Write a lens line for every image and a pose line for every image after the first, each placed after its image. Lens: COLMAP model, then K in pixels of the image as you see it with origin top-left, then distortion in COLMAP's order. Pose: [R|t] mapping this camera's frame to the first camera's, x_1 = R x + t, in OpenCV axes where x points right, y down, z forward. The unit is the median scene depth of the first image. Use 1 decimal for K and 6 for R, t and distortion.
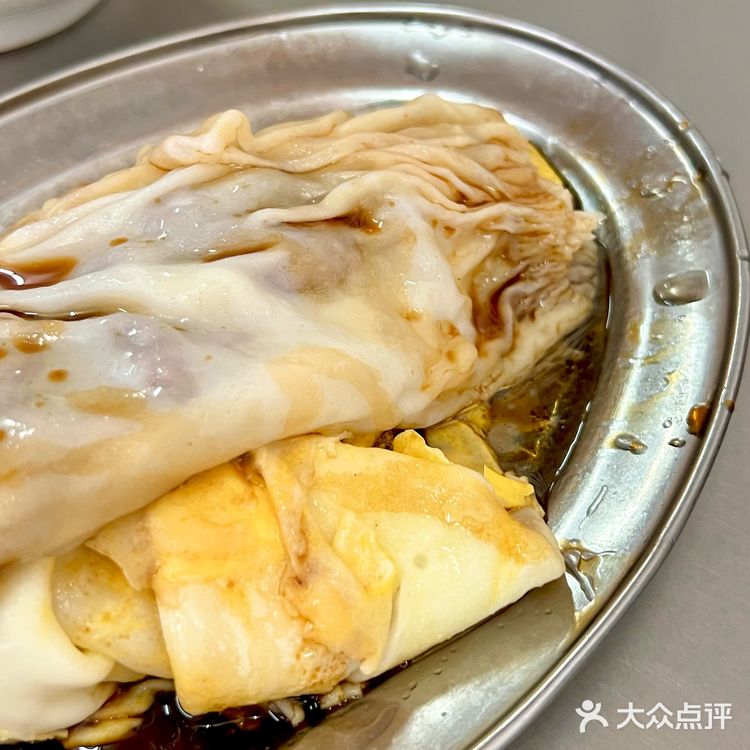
lens RADIAL K [[1206.0, 0, 375.0], [0, 1206.0, 375.0], [0, 0, 1]] dist [0.251894, -1.146325]
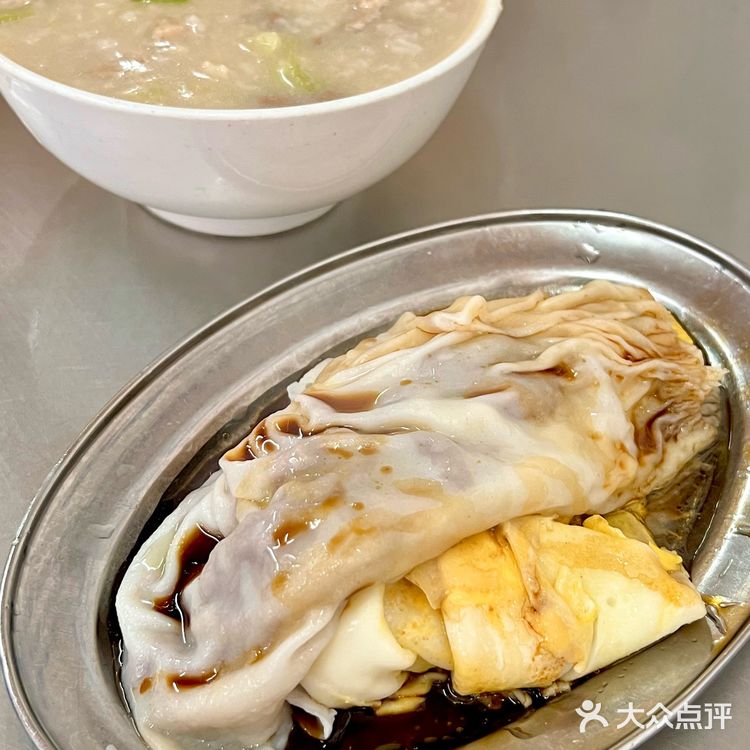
lens RADIAL K [[1206.0, 0, 375.0], [0, 1206.0, 375.0], [0, 0, 1]] dist [0.251894, -1.146325]
pose [[0.998184, 0.030194, -0.052116, -0.179339], [-0.034149, 0.996466, -0.076739, -0.001571], [0.049615, 0.078379, 0.995688, -0.533435]]
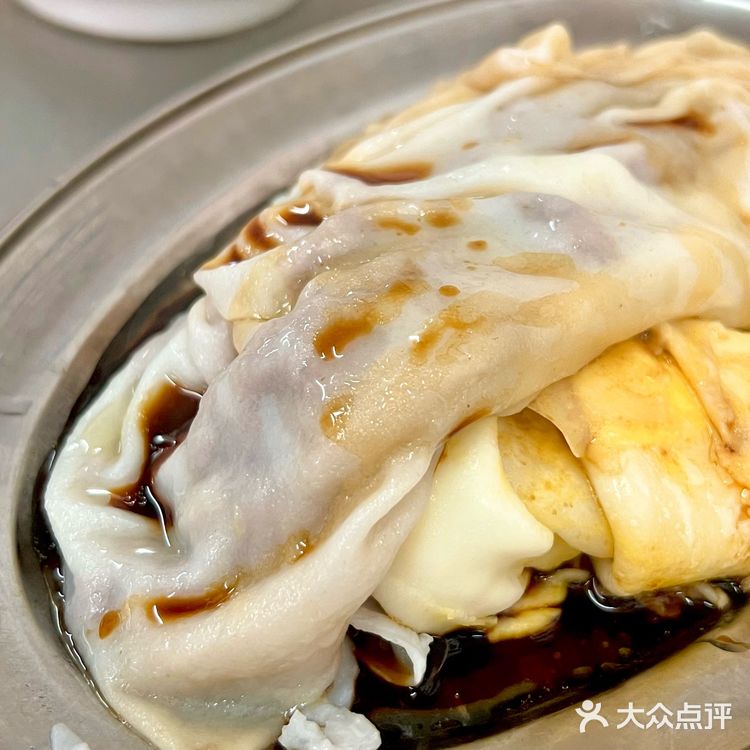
lens RADIAL K [[1206.0, 0, 375.0], [0, 1206.0, 375.0], [0, 0, 1]] dist [0.251894, -1.146325]
pose [[0.998324, -0.041185, 0.040657, -0.353907], [0.045118, 0.993854, -0.101083, 0.182678], [-0.036244, 0.102748, 0.994047, 0.038233]]
